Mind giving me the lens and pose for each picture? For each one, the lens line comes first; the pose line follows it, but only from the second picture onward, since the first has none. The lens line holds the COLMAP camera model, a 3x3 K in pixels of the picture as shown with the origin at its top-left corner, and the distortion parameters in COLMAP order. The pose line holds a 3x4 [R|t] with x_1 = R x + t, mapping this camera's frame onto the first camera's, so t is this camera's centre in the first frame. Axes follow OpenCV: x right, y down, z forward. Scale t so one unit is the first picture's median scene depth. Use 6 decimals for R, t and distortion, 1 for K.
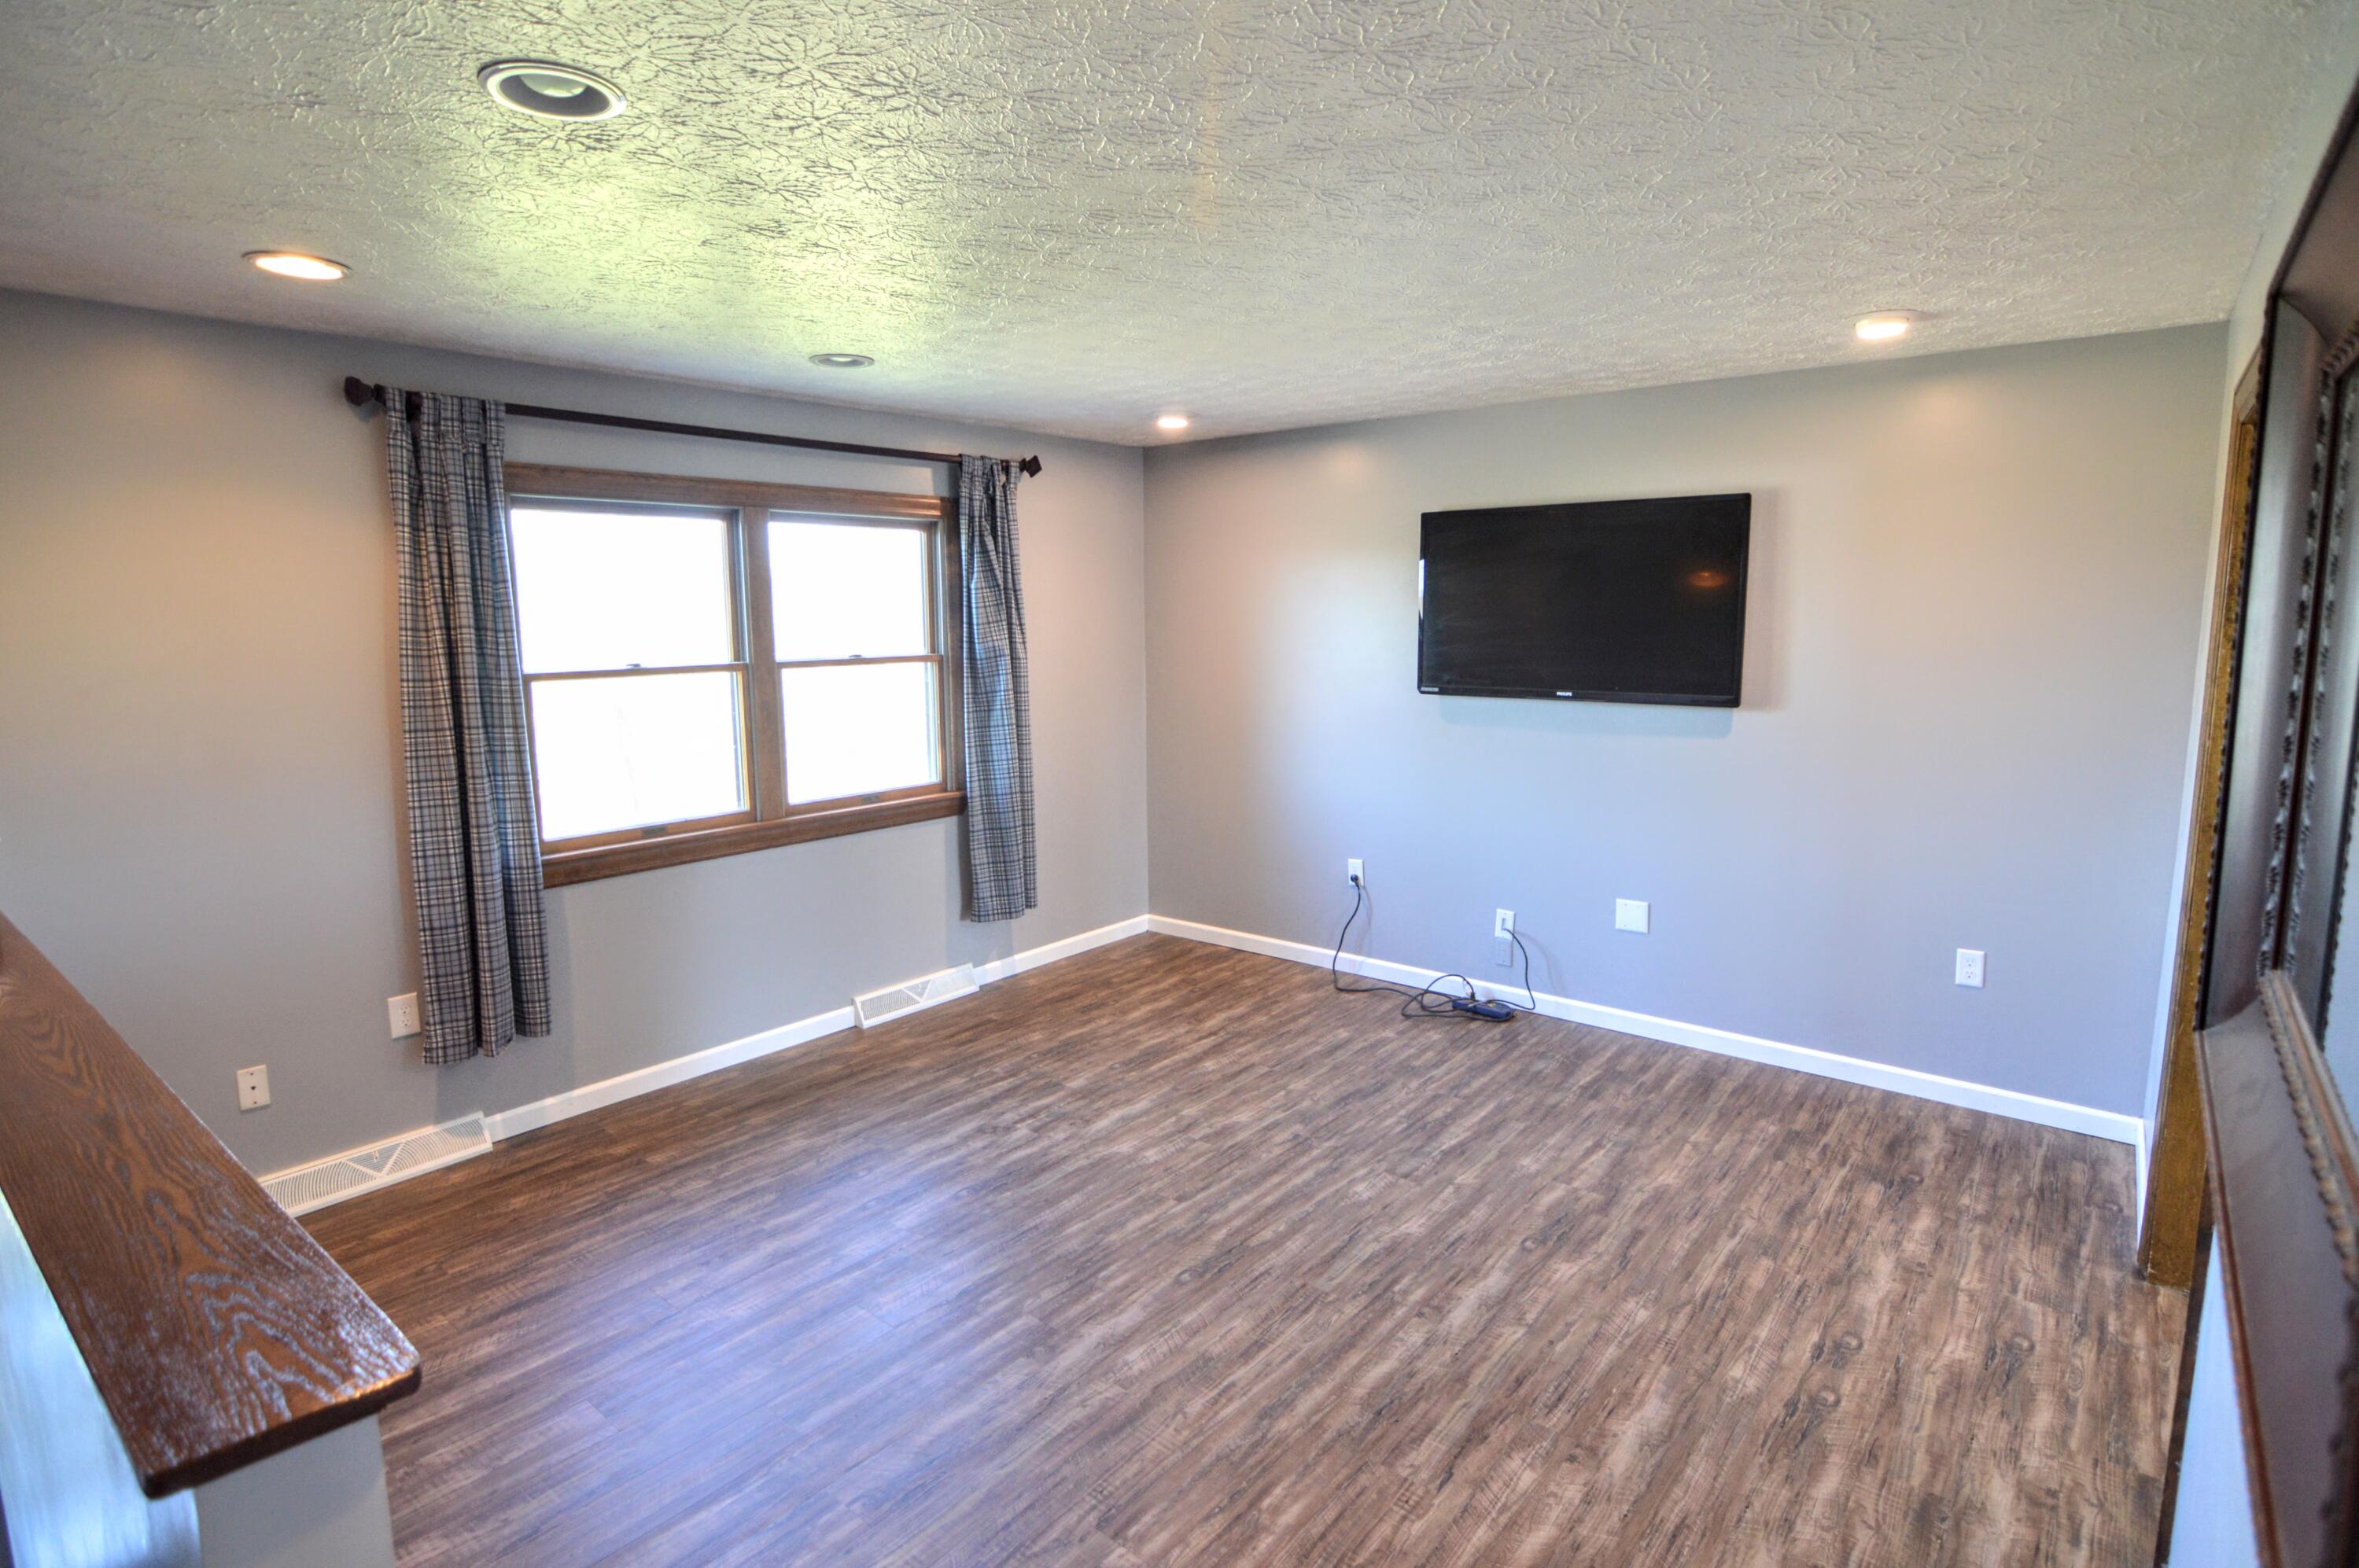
lens RADIAL K [[1208.6, 0, 1180.8], [0, 1208.6, 785.1], [0, 0, 1]] dist [-0.027841, -0.000113]
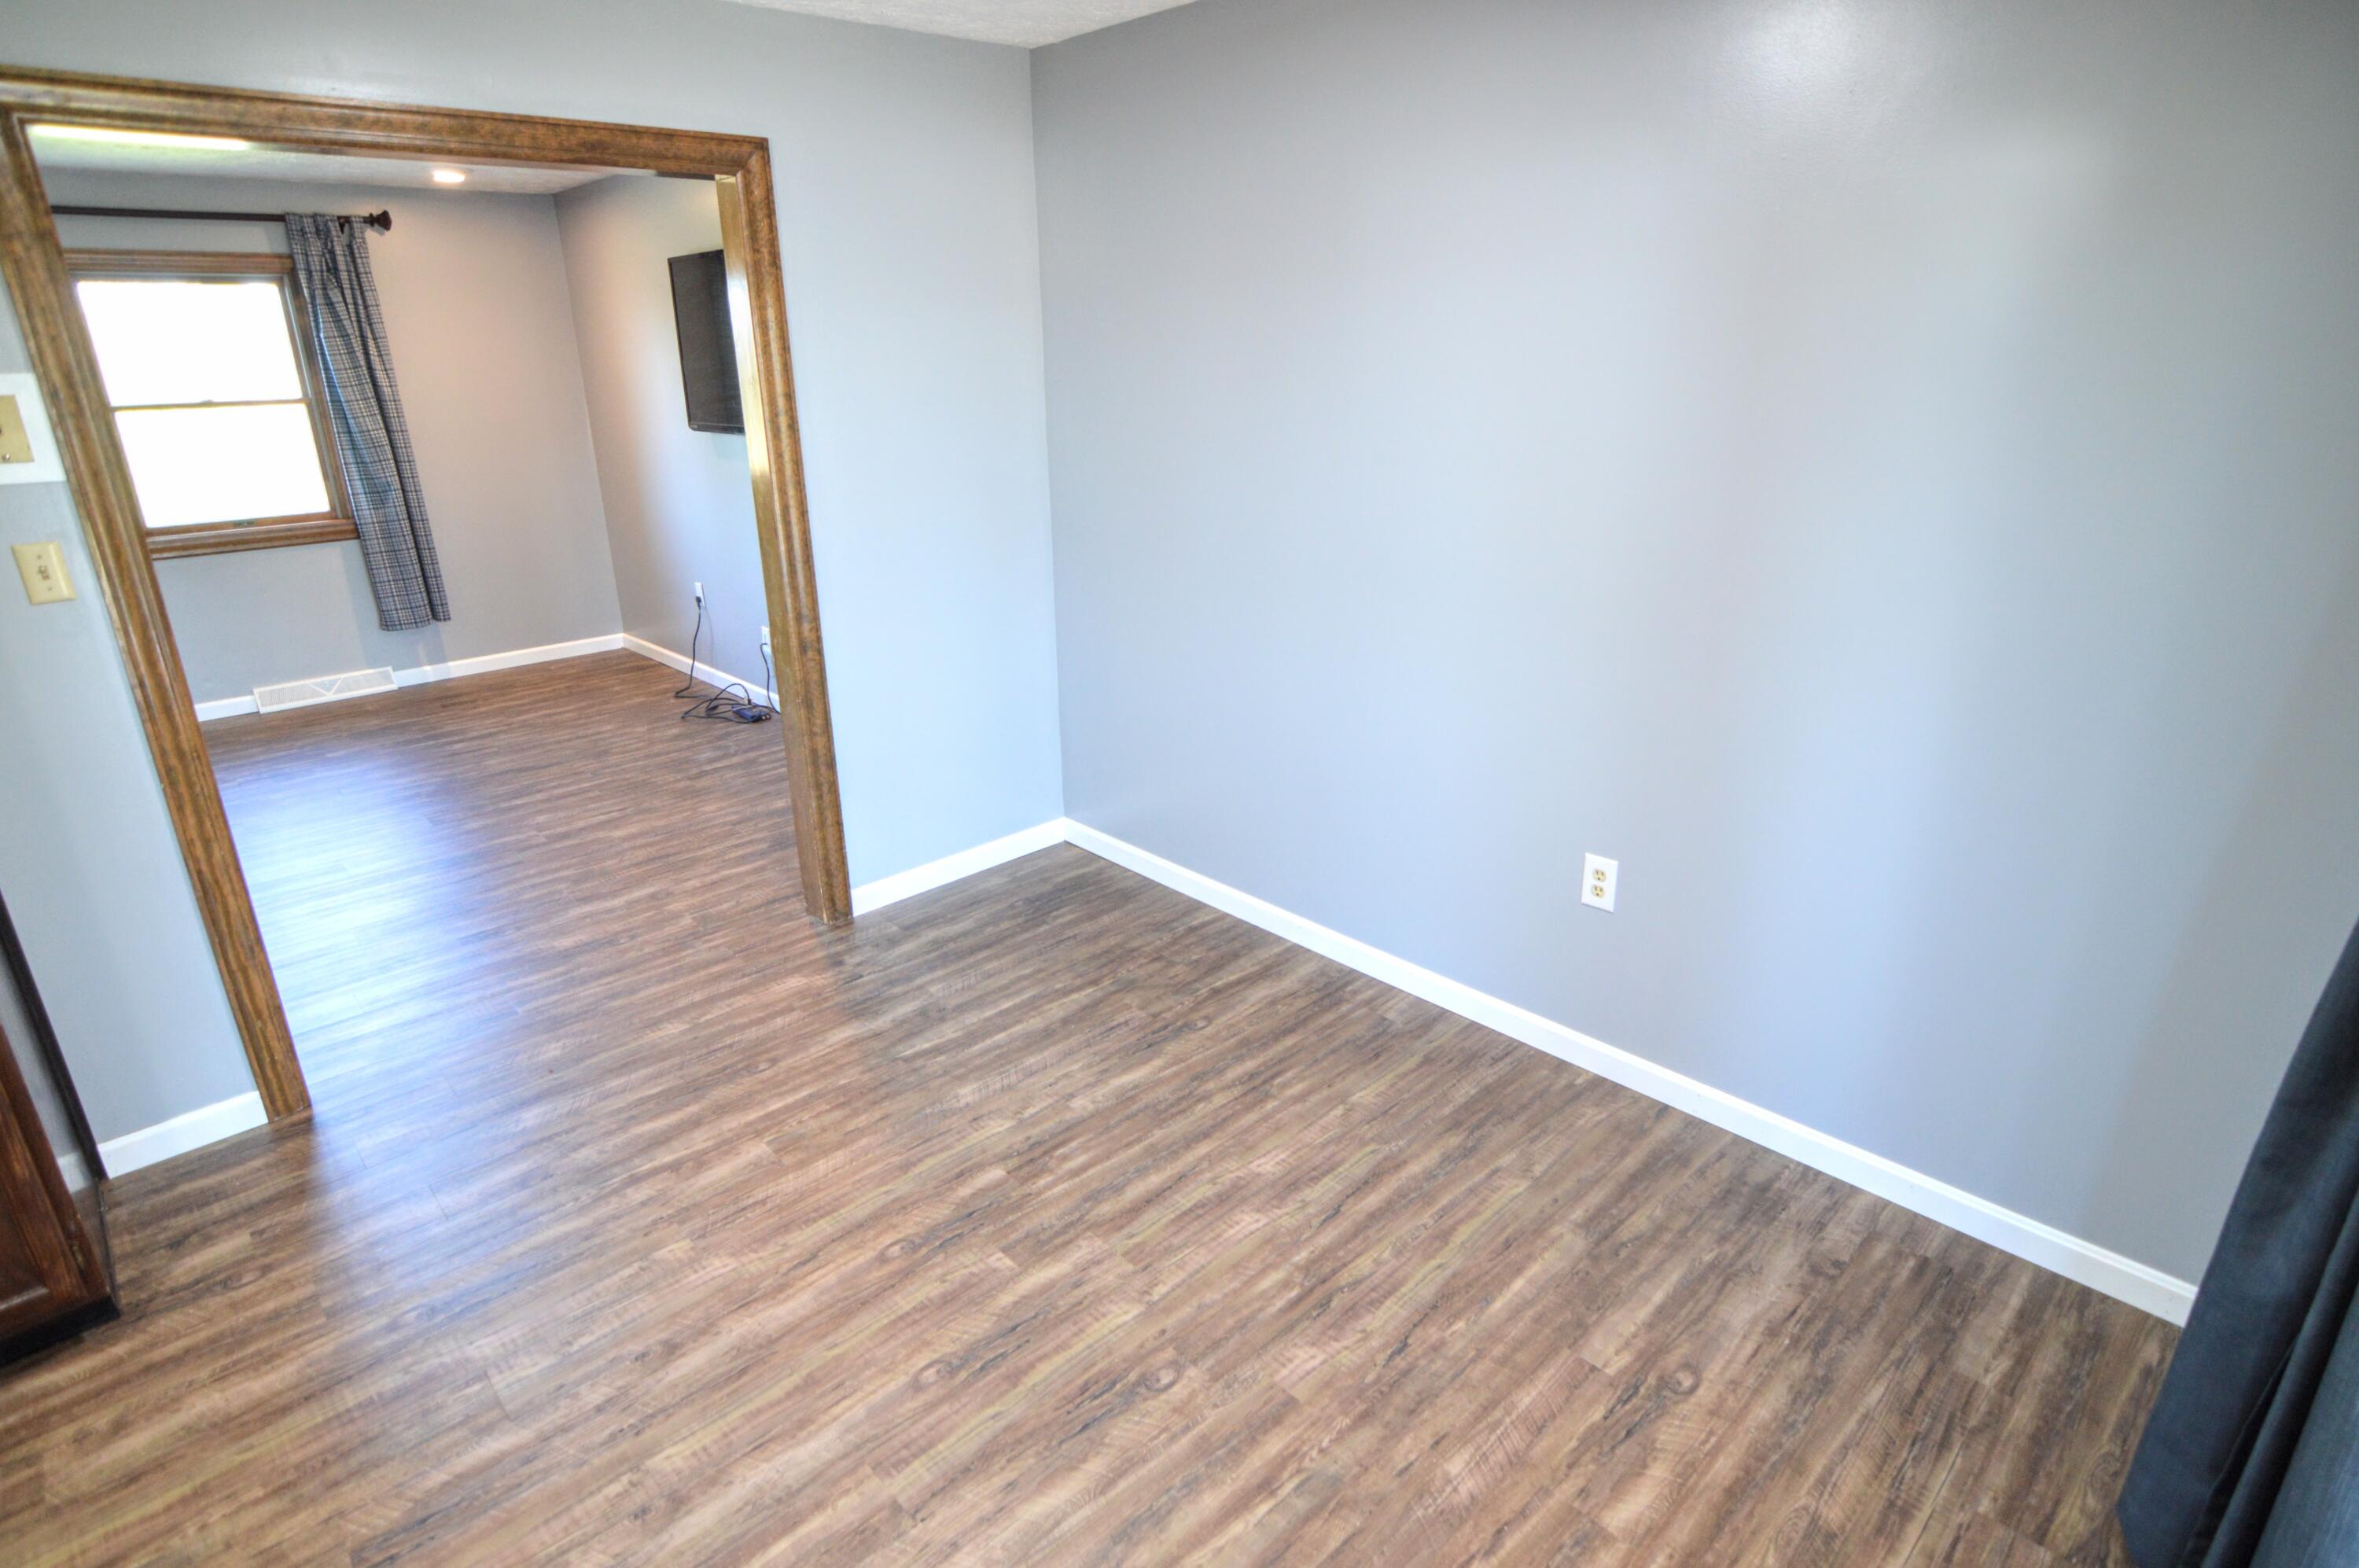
lens RADIAL K [[1208.8, 0, 1178.8], [0, 1208.8, 794.5], [0, 0, 1]] dist [-0.027841, -0.000113]
pose [[0.995258, 0.036687, -0.090081, 0.783003], [-0.017000, 0.977494, 0.210276, 0.010928], [0.095768, -0.207748, 0.973483, -0.112545]]
